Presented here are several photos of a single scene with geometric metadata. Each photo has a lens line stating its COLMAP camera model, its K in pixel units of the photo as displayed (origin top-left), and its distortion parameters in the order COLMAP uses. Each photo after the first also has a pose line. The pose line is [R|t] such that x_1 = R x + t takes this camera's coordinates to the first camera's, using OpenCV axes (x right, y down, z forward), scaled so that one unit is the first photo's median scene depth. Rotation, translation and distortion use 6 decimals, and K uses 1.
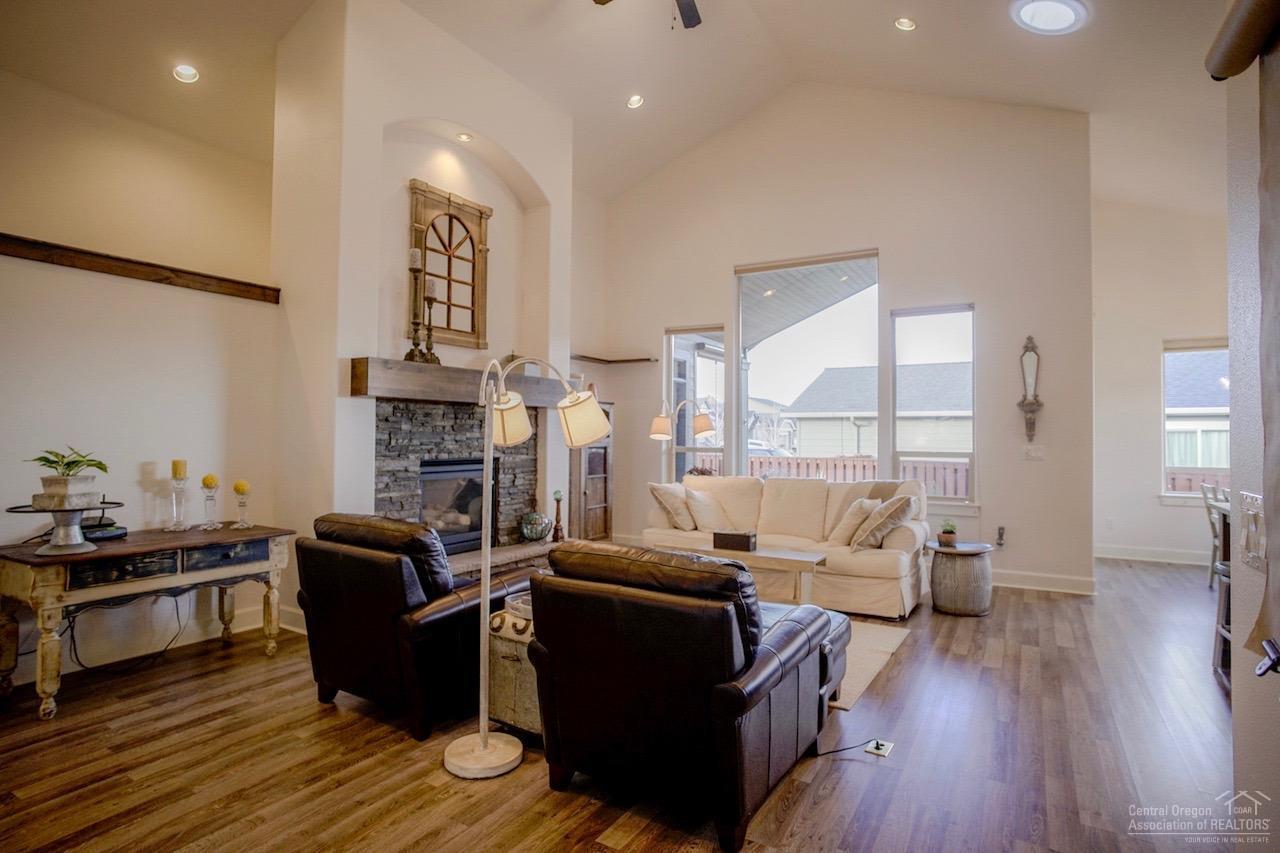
lens RADIAL K [[661.3, 0, 636.1], [0, 661.3, 433.3], [0, 0, 1]] dist [-0.055703, 0.017176]
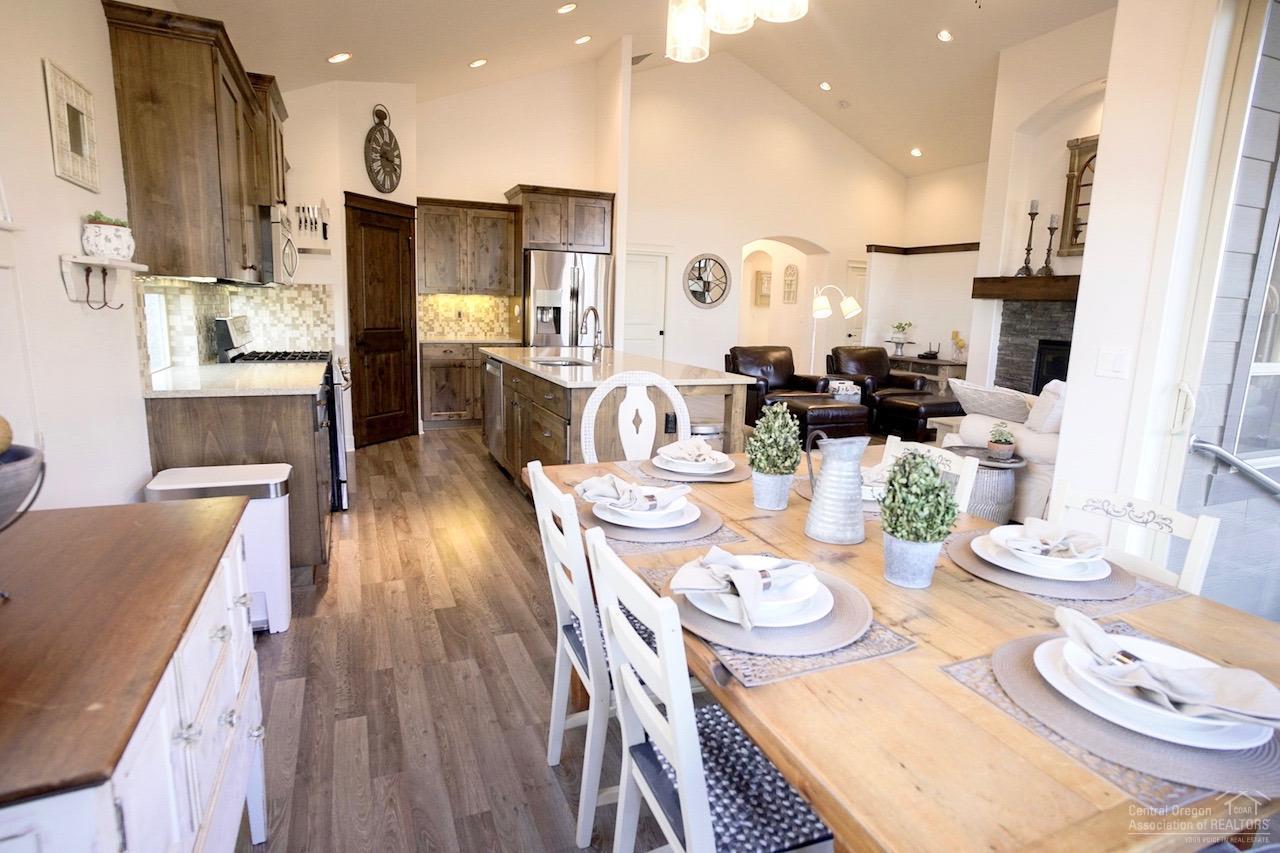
lens RADIAL K [[661.3, 0, 650.9], [0, 661.3, 418.0], [0, 0, 1]] dist [-0.055703, 0.017176]
pose [[-0.564524, 0.113479, -0.817579, 1.314543], [-0.034651, 0.986373, 0.160833, 0.008669], [0.824689, 0.119125, -0.552899, 1.035012]]
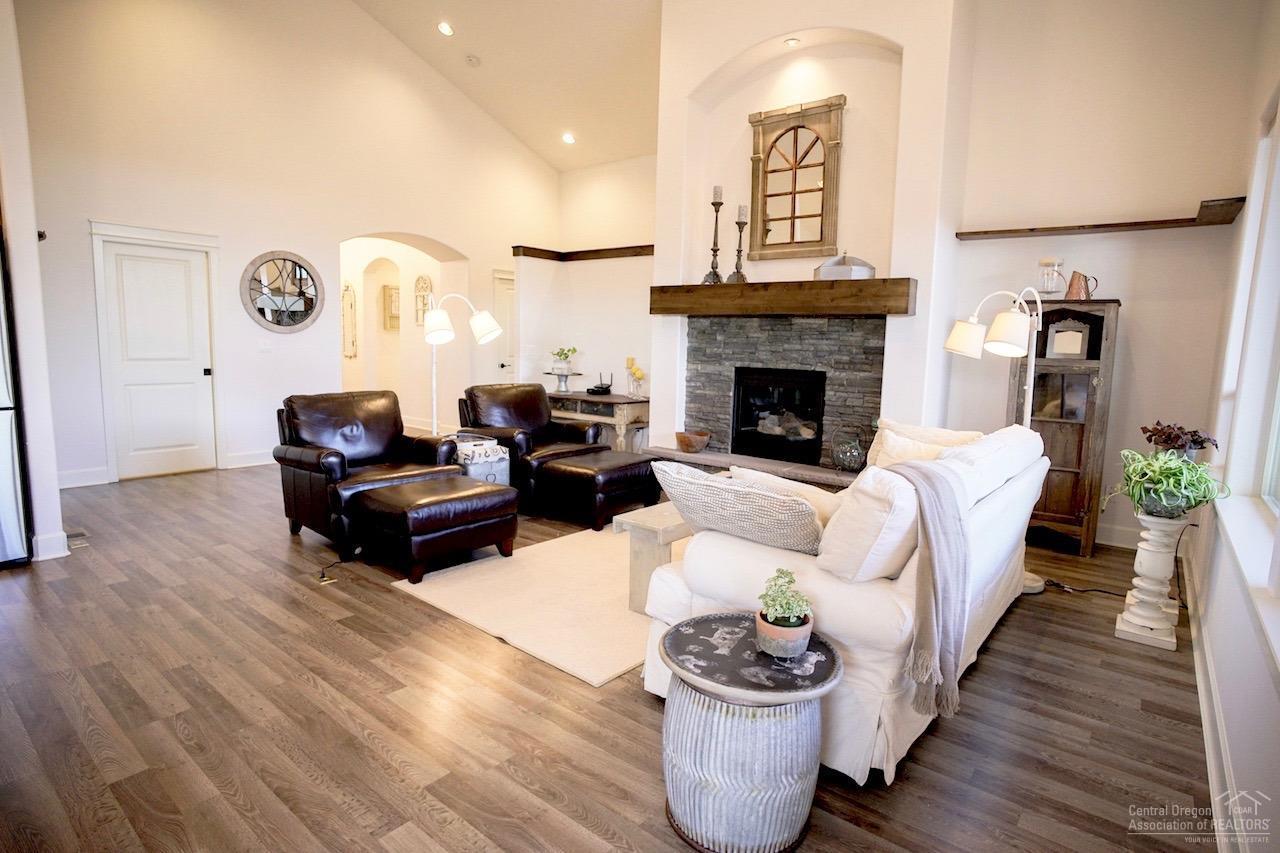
lens RADIAL K [[661.3, 0, 636.8], [0, 661.3, 418.2], [0, 0, 1]] dist [-0.055703, 0.017176]
pose [[-0.135385, 0.103888, -0.985332, 0.791335], [-0.024766, 0.993822, 0.108186, 0.008096], [0.990484, 0.039049, -0.131975, 0.918889]]
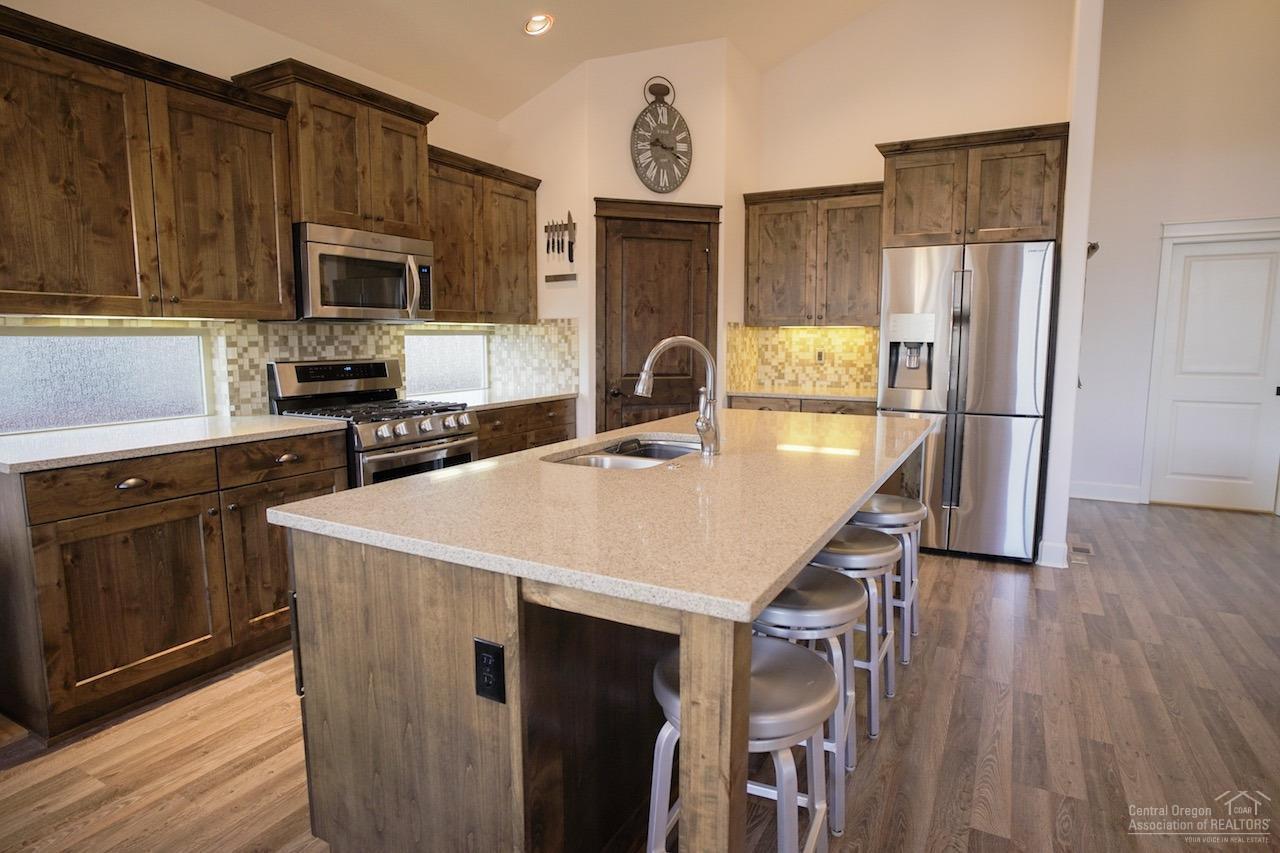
lens RADIAL K [[698.0, 0, 641.4], [0, 698.0, 419.0], [0, 0, 1]] dist [-0.053763, 0.012427]
pose [[-0.998581, -0.003995, -0.053107, 0.694863], [-0.010207, 0.993054, 0.117217, 0.005958], [0.052270, 0.117592, -0.991685, 0.904759]]
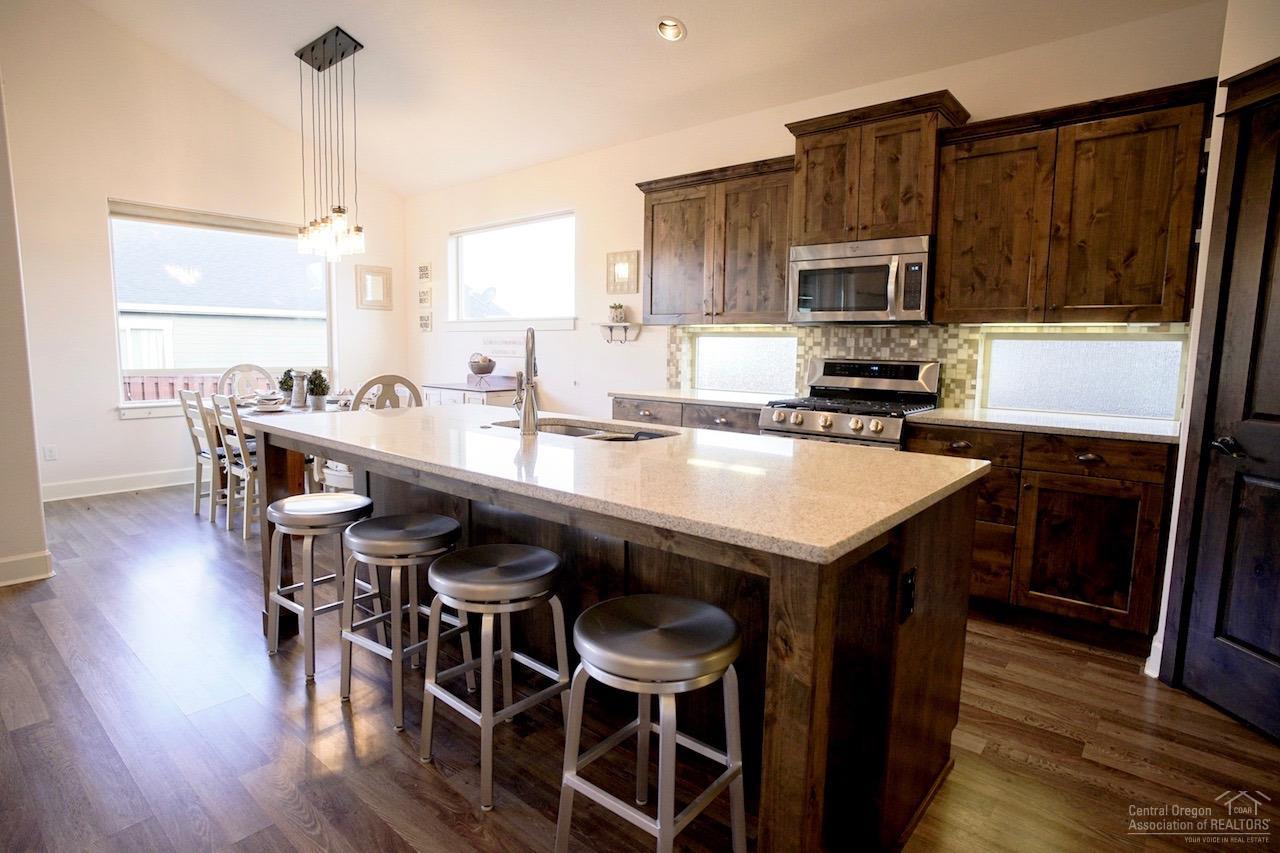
lens RADIAL K [[661.3, 0, 645.5], [0, 661.3, 416.8], [0, 0, 1]] dist [-0.055703, 0.017176]
pose [[0.156357, -0.113626, 0.981143, 0.207781], [-0.013661, 0.993017, 0.117178, 0.012166], [-0.987606, -0.031725, 0.153713, 0.334197]]
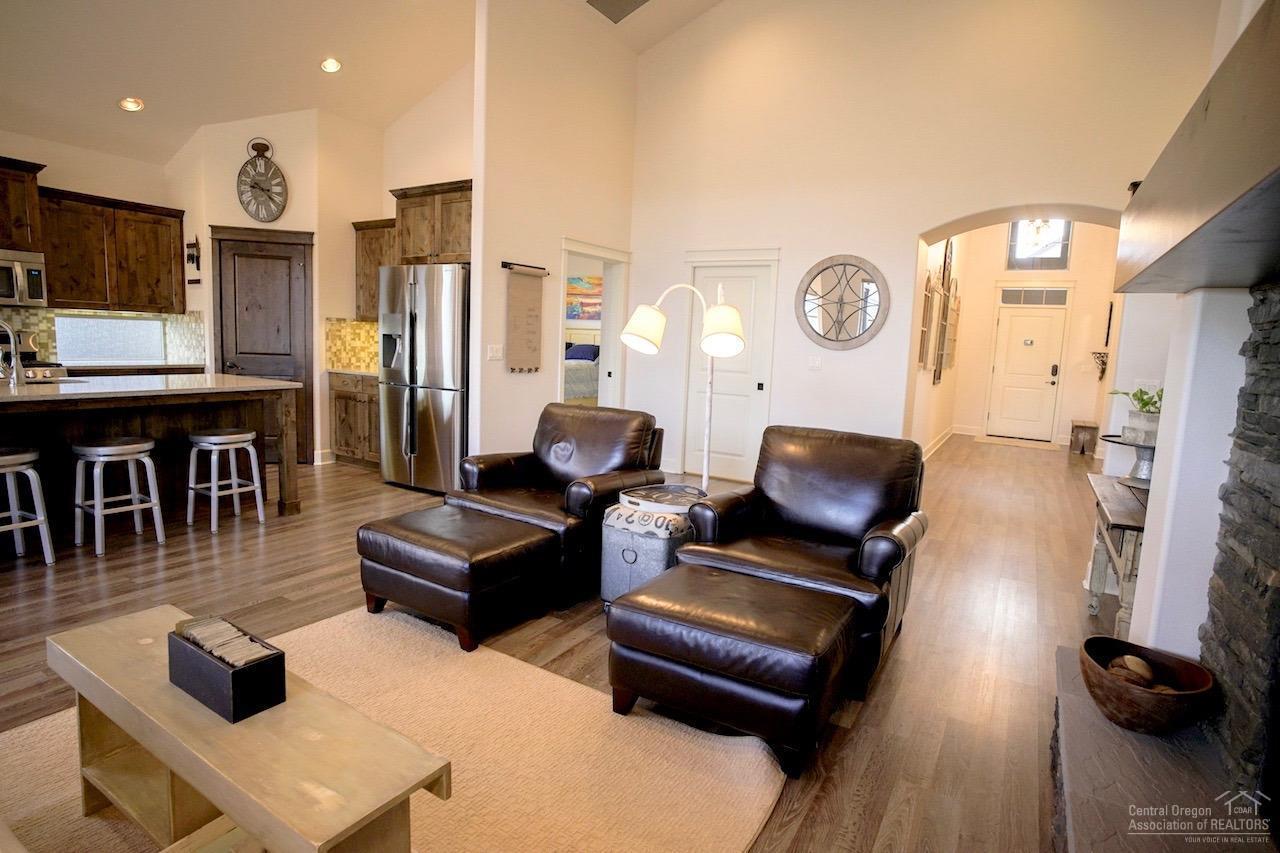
lens RADIAL K [[661.3, 0, 651.0], [0, 661.3, 422.9], [0, 0, 1]] dist [-0.055703, 0.017176]
pose [[-0.998469, -0.050813, -0.021860, -0.041731], [-0.053088, 0.991273, 0.120660, 0.000437], [0.015538, 0.121636, -0.992453, 1.176731]]
